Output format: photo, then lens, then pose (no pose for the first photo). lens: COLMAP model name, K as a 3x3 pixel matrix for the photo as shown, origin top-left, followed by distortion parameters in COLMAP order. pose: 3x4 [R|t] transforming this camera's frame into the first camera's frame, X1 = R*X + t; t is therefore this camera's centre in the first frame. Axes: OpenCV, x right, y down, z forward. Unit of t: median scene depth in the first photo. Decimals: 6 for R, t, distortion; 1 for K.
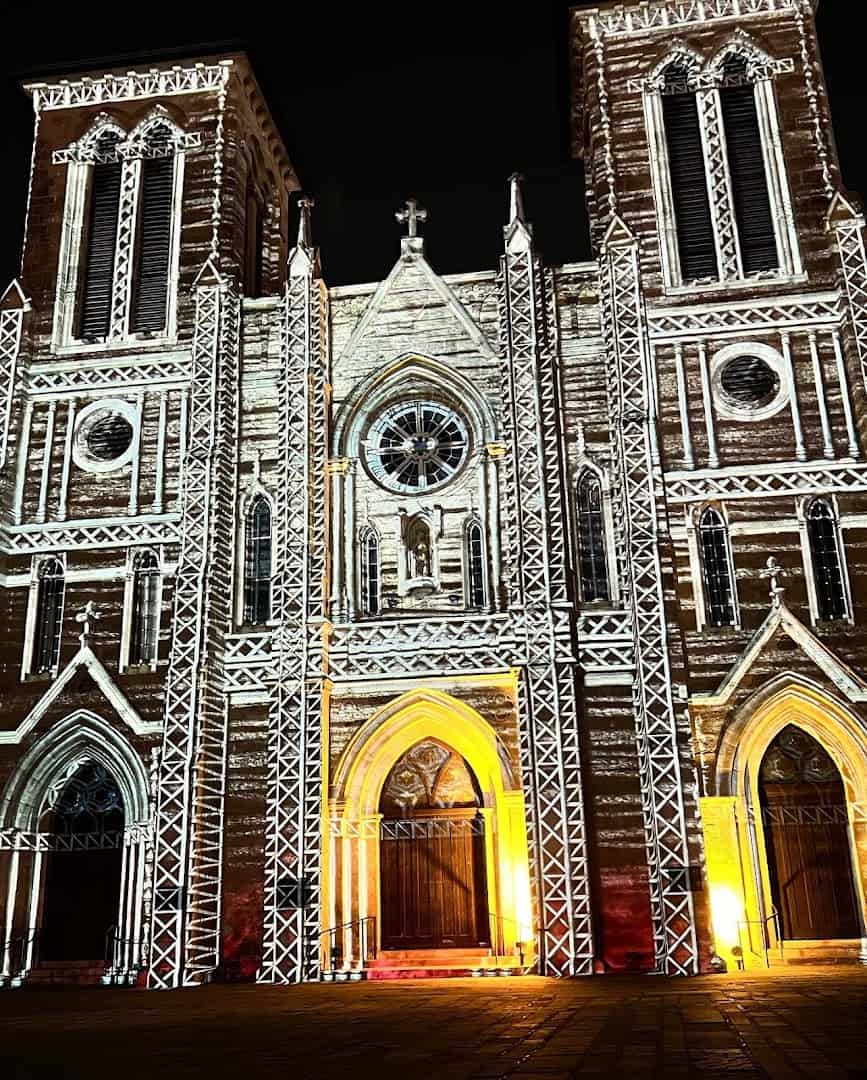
lens RADIAL K [[1056.2, 0, 410.6], [0, 1056.2, 541.4], [0, 0, 1]] dist [0.134876, -0.294130]
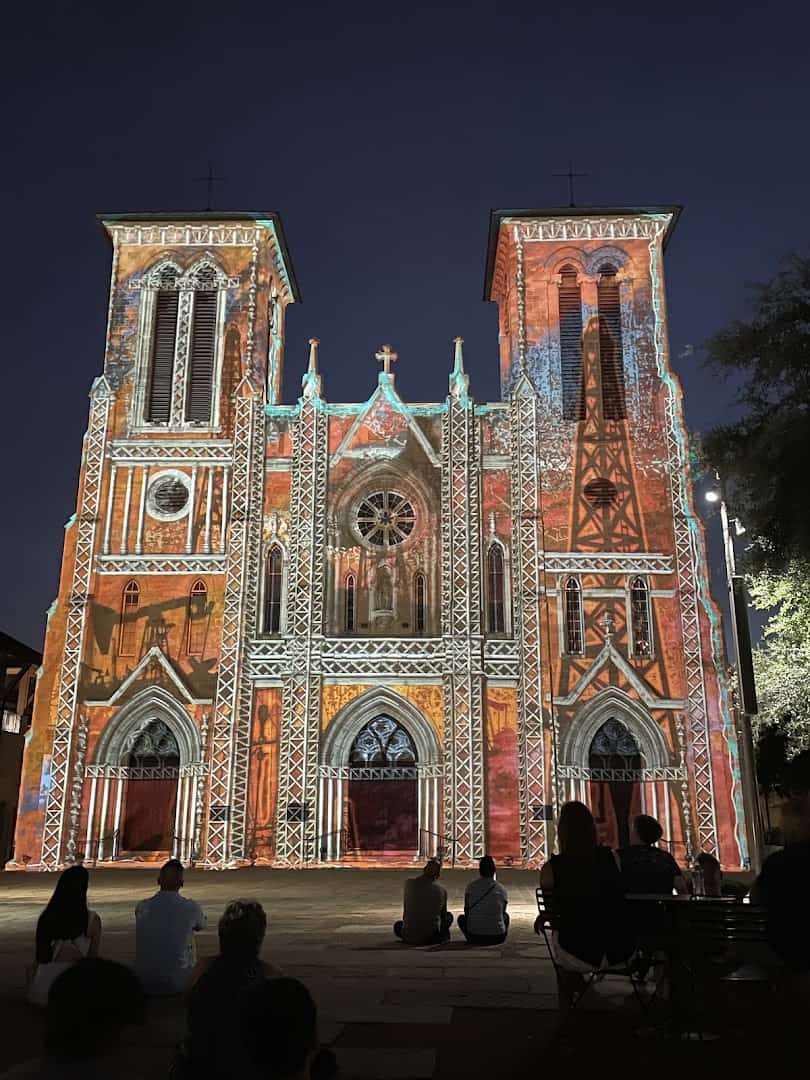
lens RADIAL K [[852.2, 0, 405.4], [0, 852.2, 562.0], [0, 0, 1]] dist [0.119999, -0.215832]
pose [[0.992911, 0.062445, 0.101138, -0.092181], [-0.066675, 0.997013, 0.038992, -0.087810], [-0.098401, -0.045459, 0.994108, -0.230346]]
